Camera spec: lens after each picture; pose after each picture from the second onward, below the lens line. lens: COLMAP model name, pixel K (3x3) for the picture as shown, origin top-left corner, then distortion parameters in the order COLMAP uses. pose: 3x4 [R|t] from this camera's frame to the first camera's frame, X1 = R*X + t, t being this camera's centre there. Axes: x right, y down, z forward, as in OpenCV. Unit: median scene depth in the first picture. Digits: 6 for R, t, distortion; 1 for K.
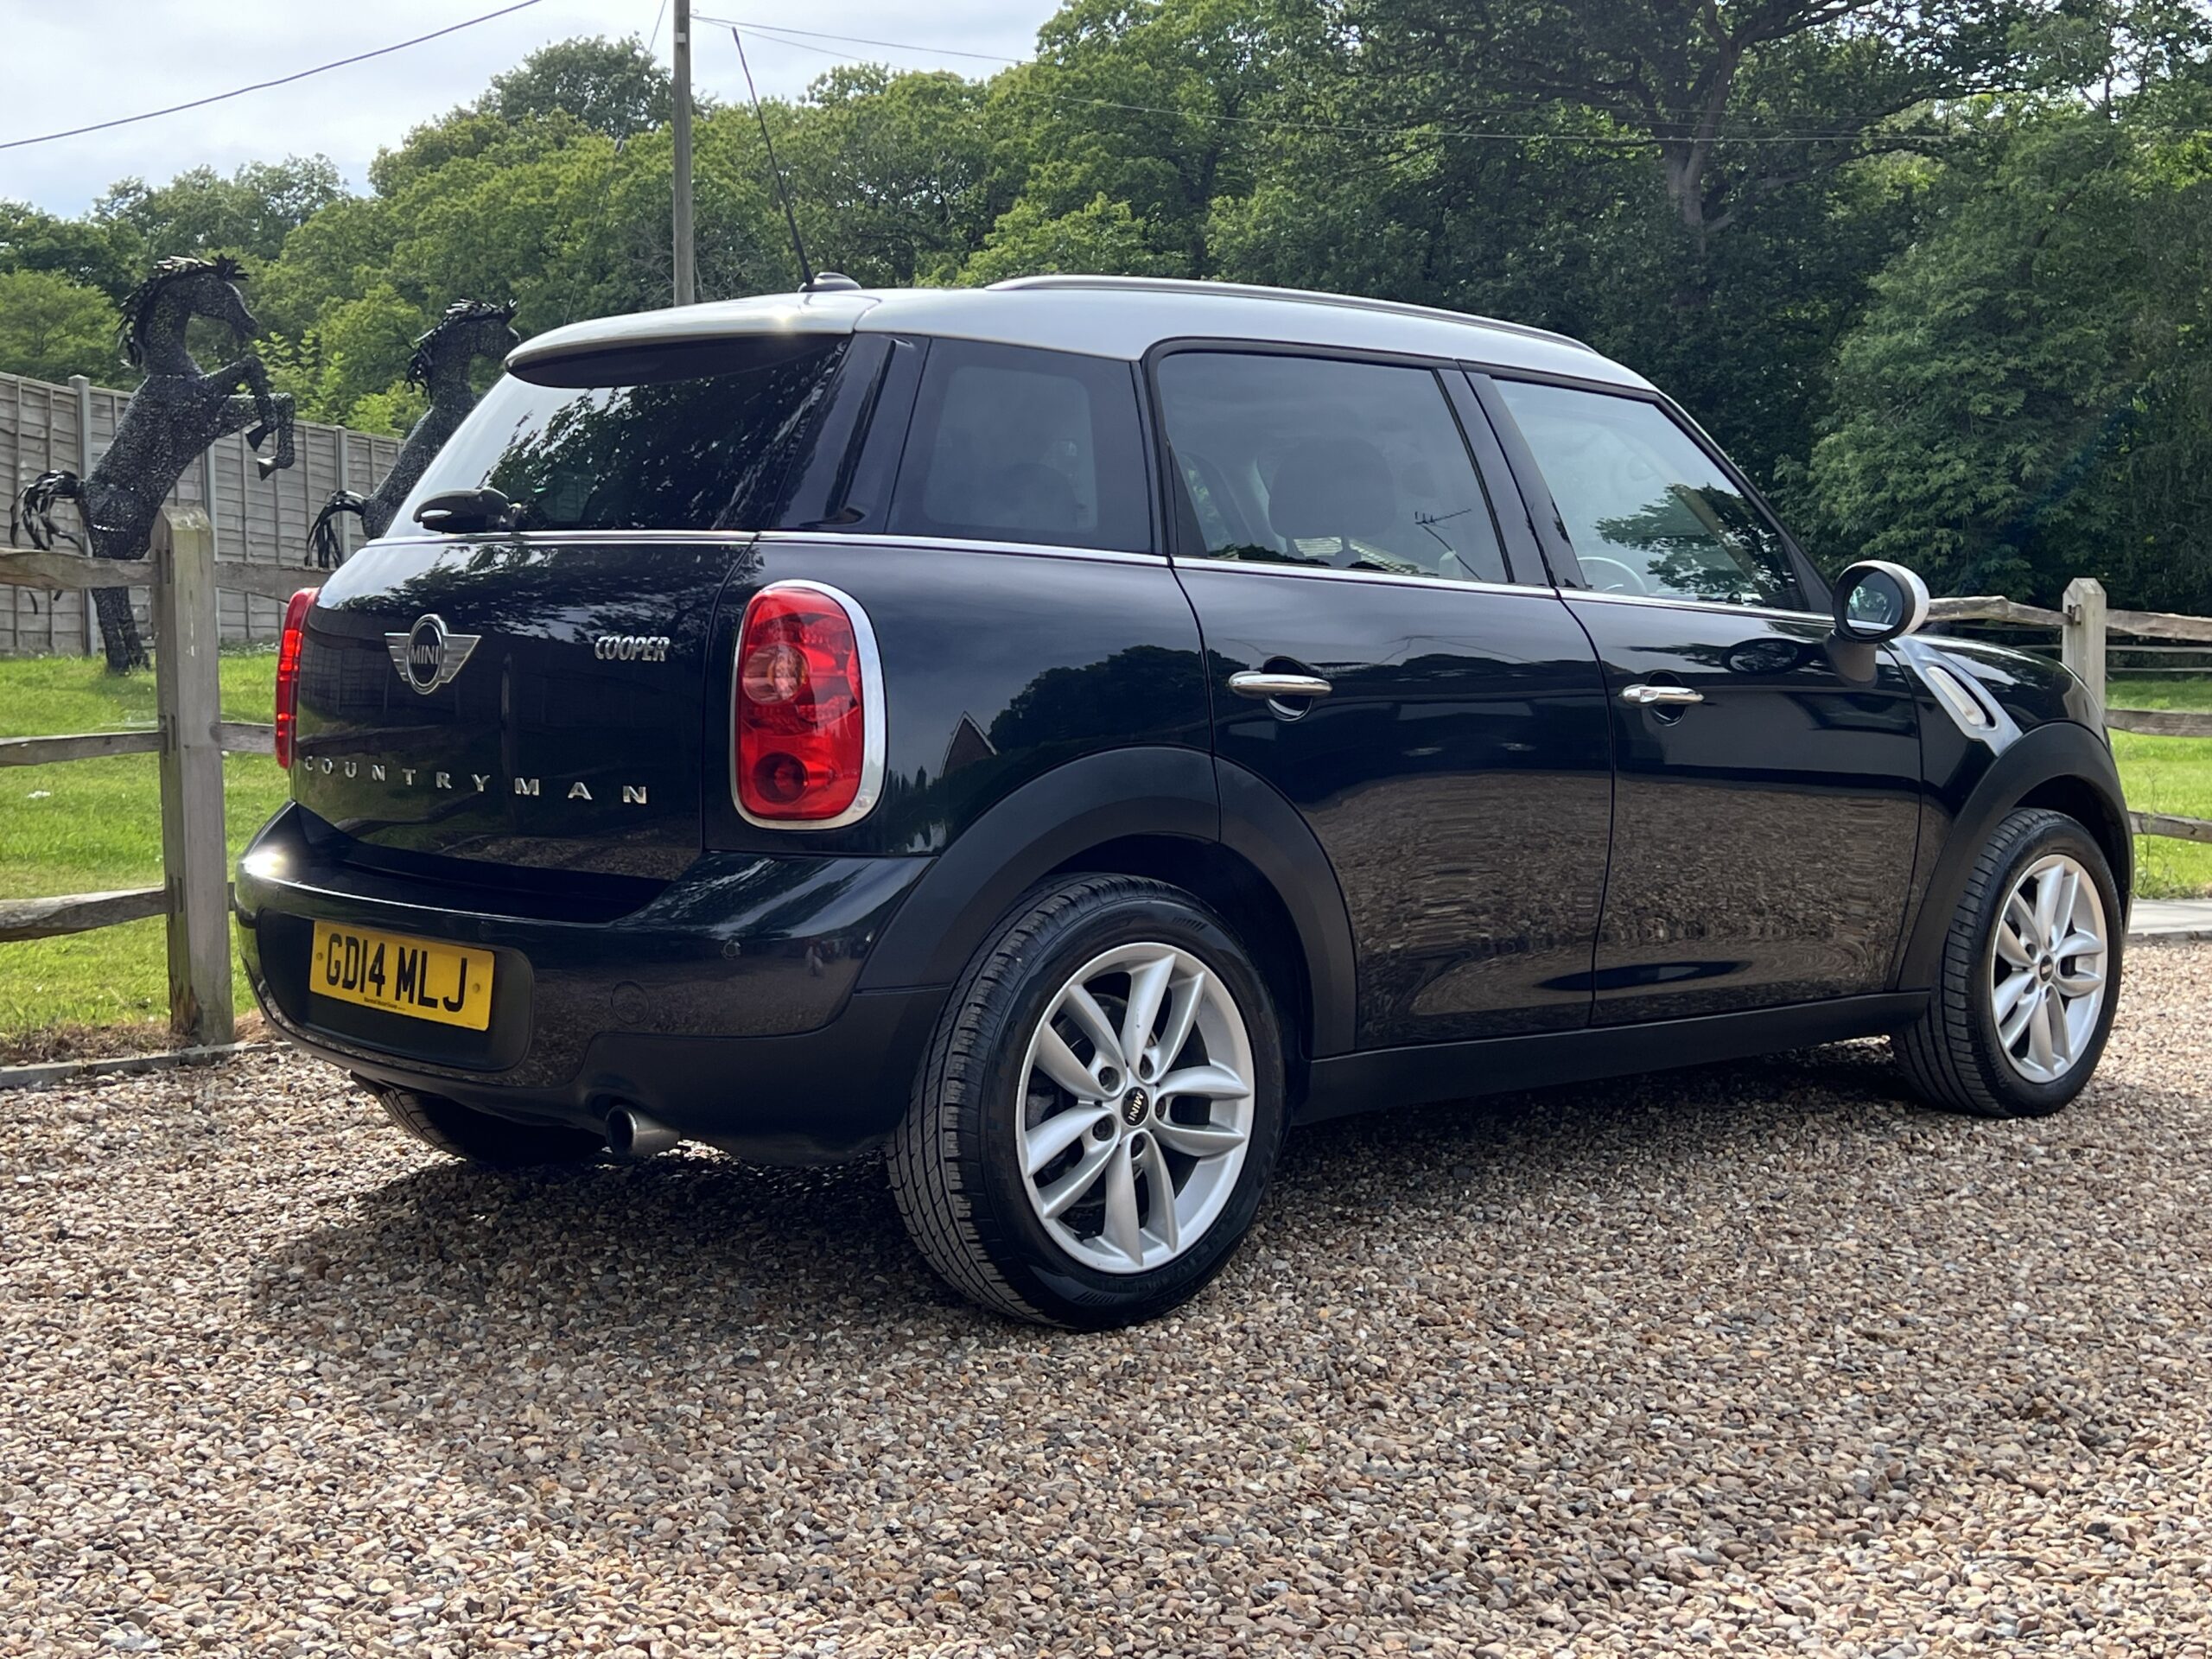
lens RADIAL K [[2721.2, 0, 1089.1], [0, 2721.2, 832.4], [0, 0, 1]] dist [0.018310, 0.000000]
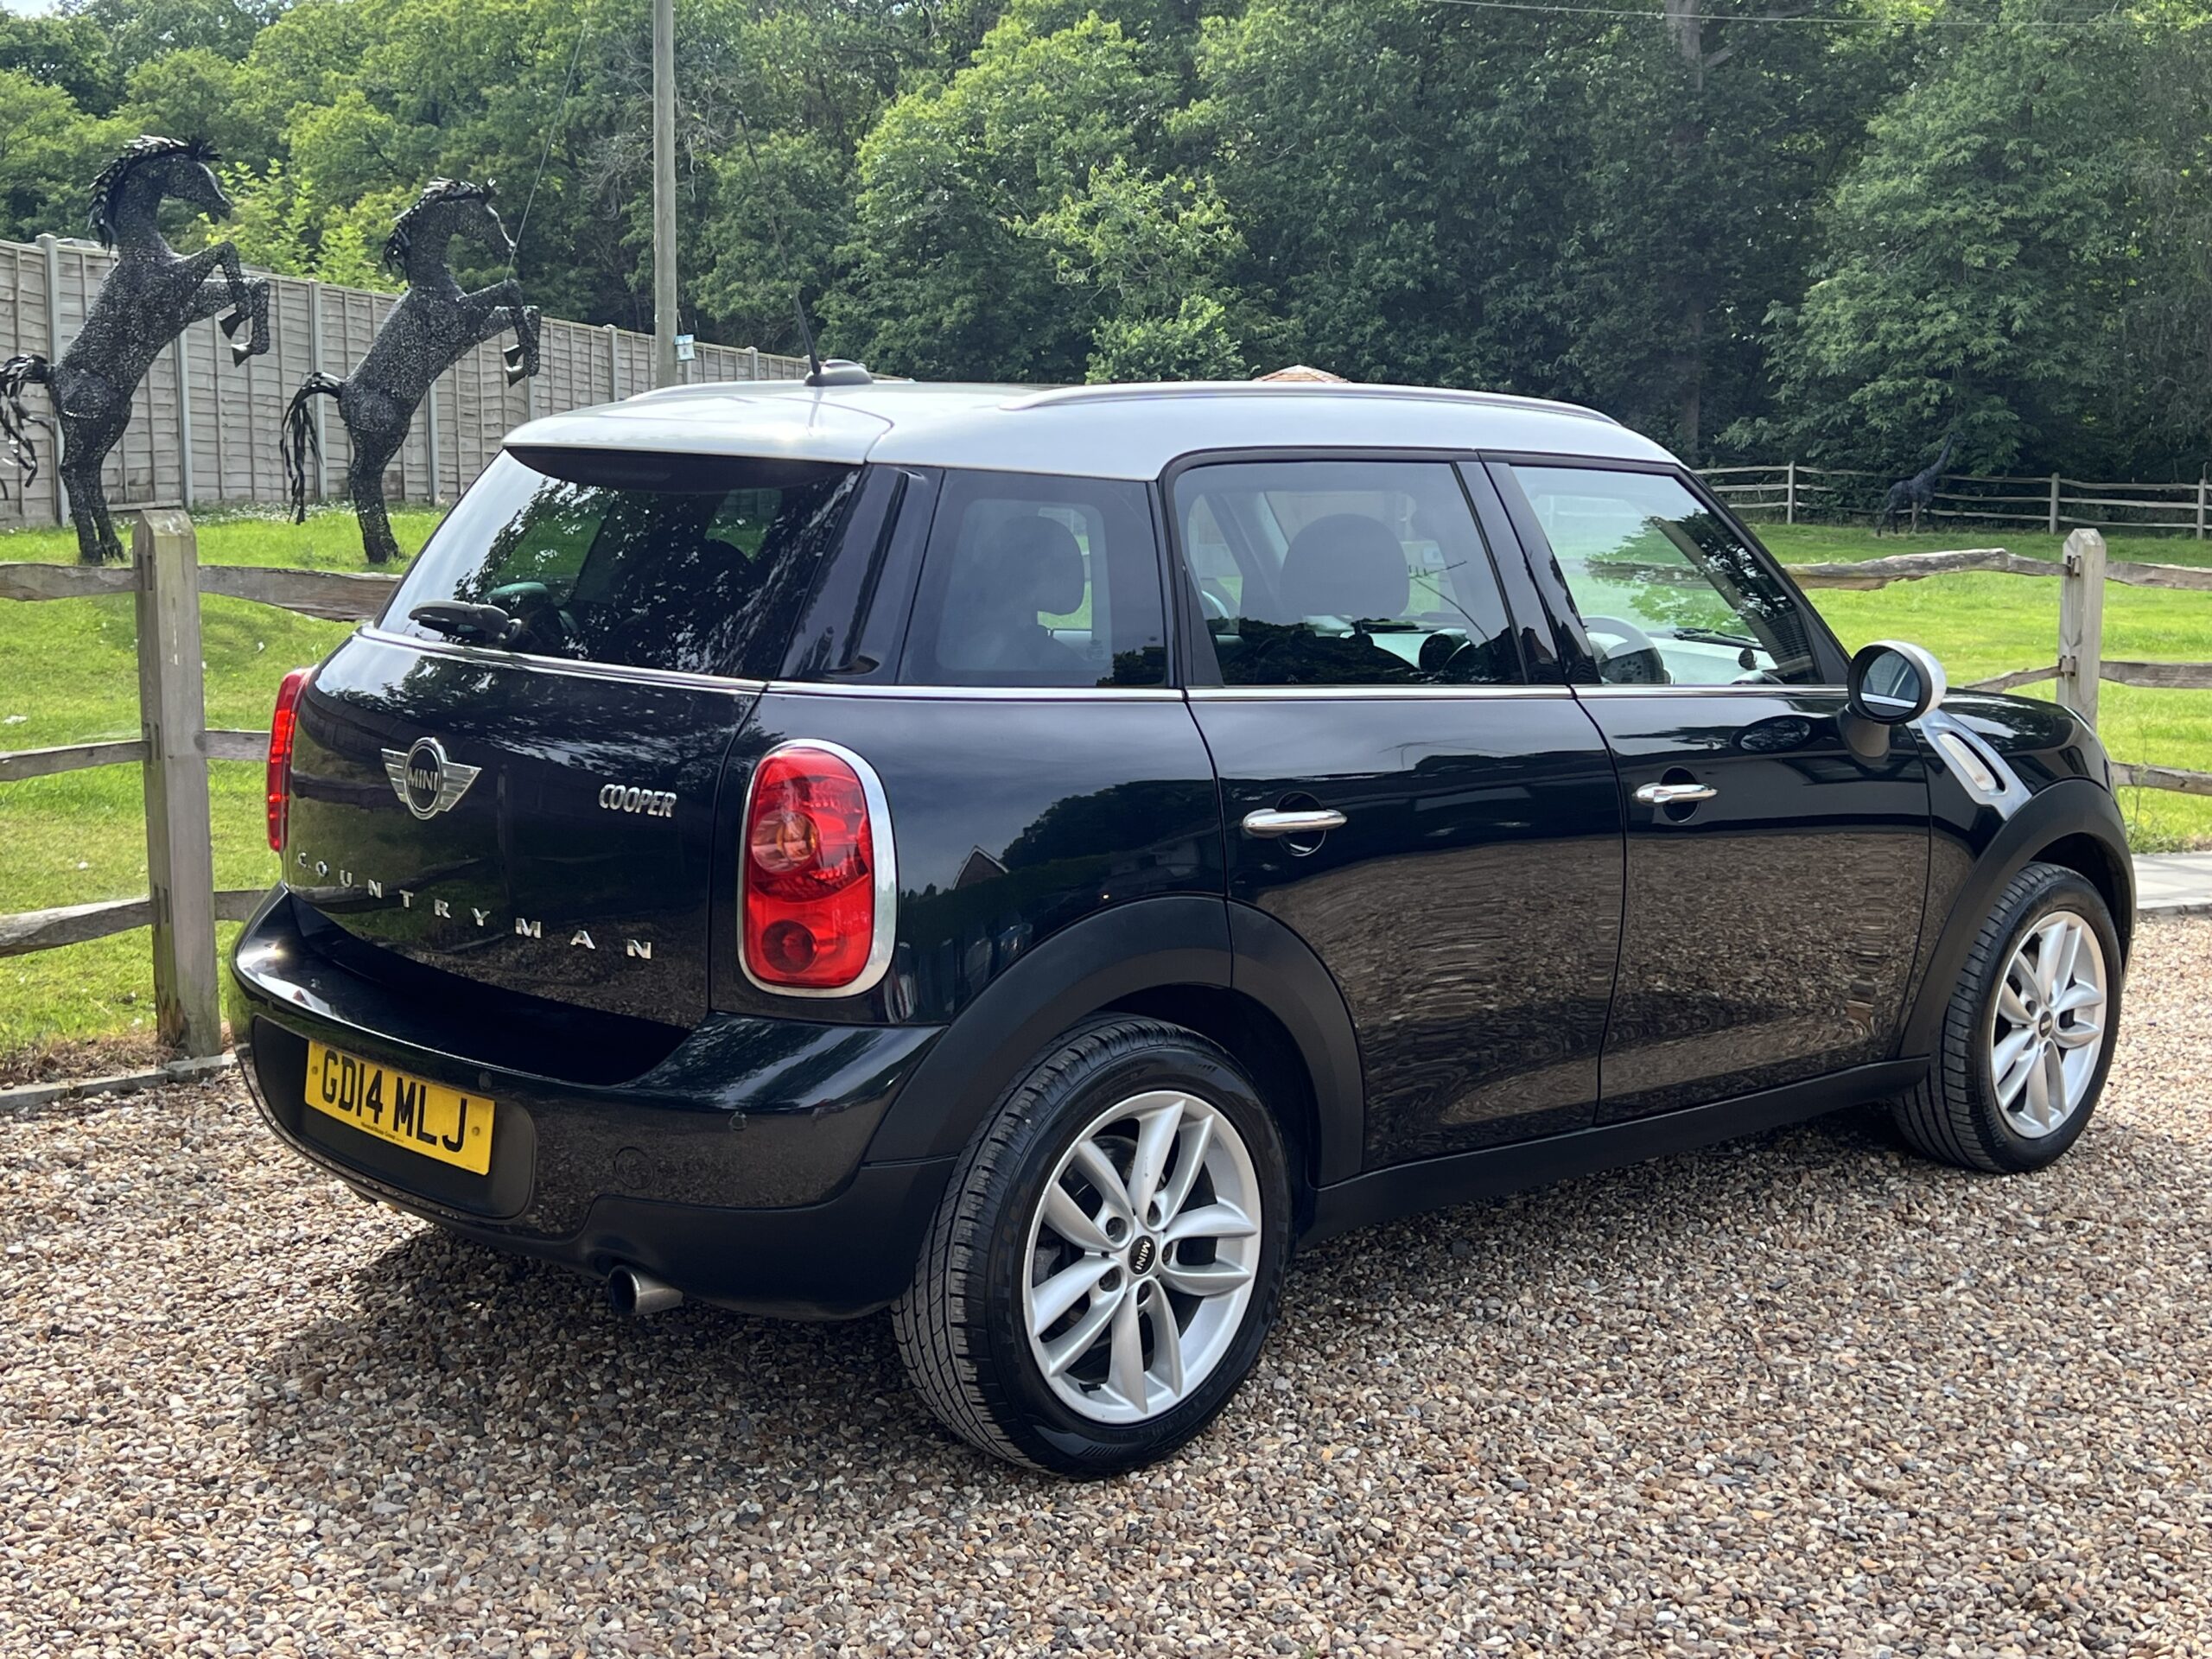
lens RADIAL K [[2721.2, 0, 1102.3], [0, 2721.2, 832.4], [0, 0, 1]] dist [0.018310, 0.000000]
pose [[0.999804, 0.013513, 0.014475, -0.010922], [-0.014490, 0.997462, 0.069704, -0.095062], [-0.013496, -0.069900, 0.997463, 0.015507]]
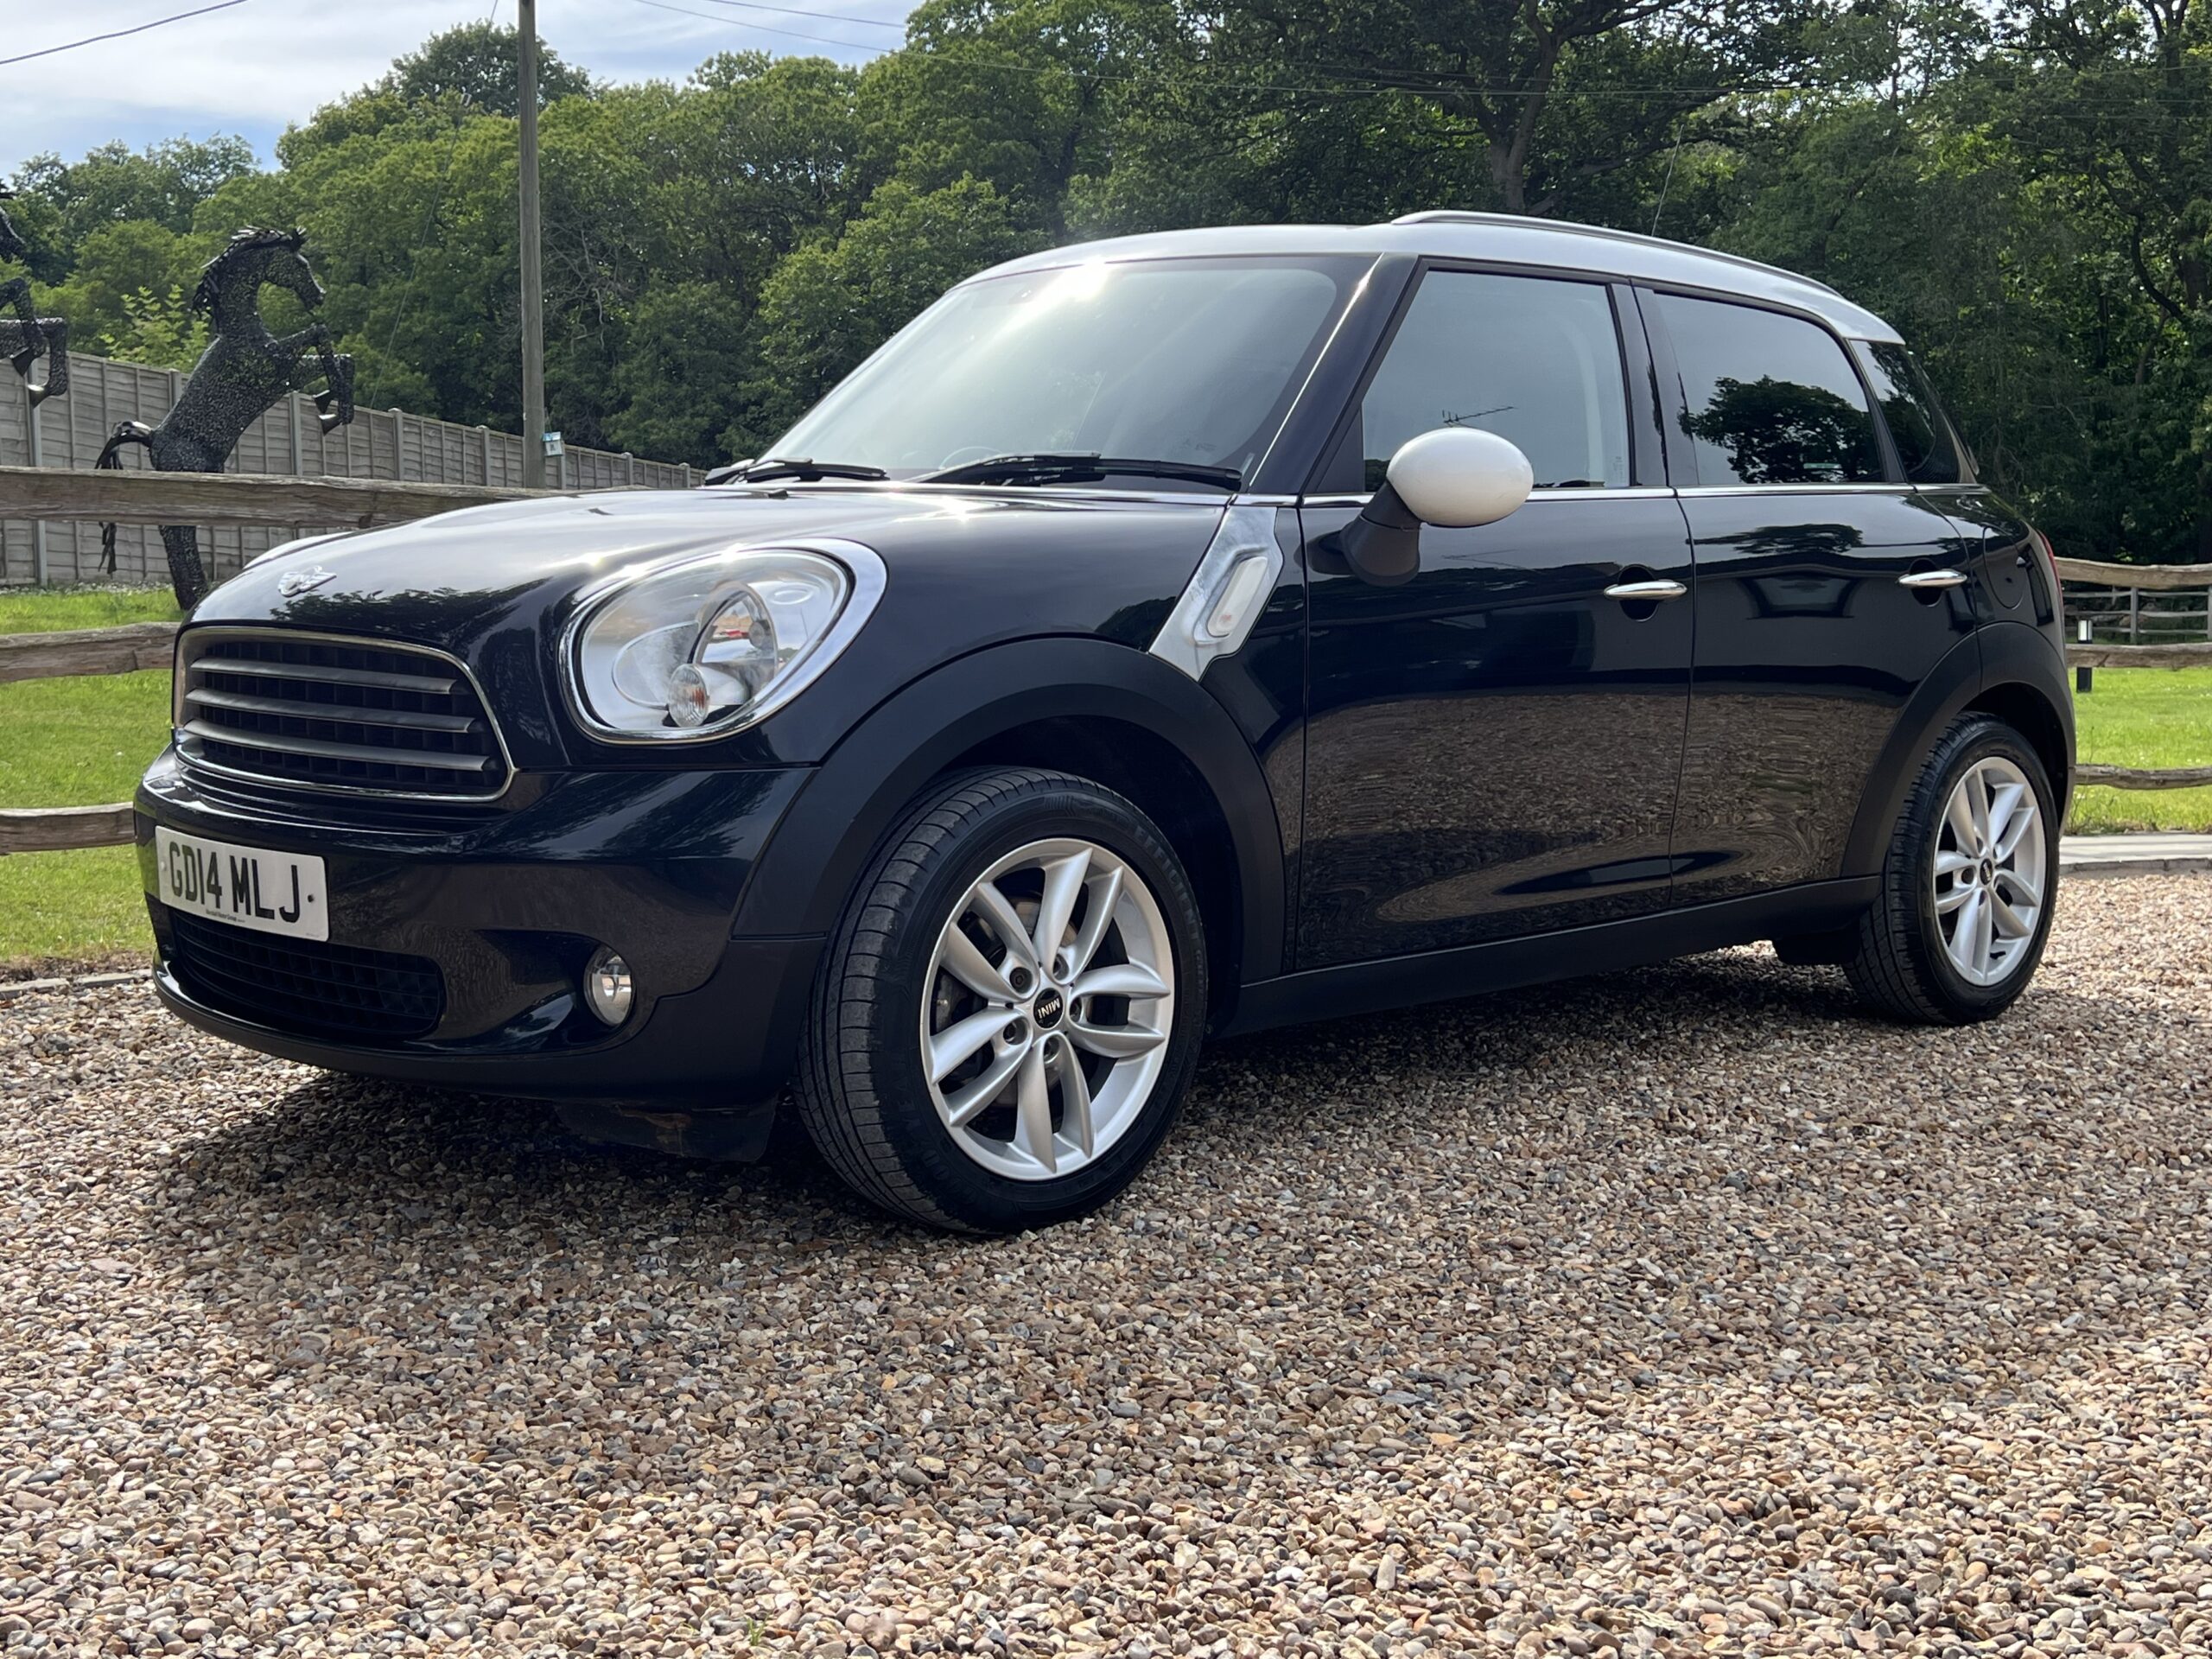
lens RADIAL K [[2470.9, 0, 1102.3], [0, 2470.9, 841.5], [0, 0, 1]] dist [0.035719, 0.000000]
pose [[0.998725, -0.002840, 0.050408, 0.088631], [0.001465, 0.999627, 0.027282, 0.005297], [-0.050467, -0.027174, 0.998356, 0.246038]]
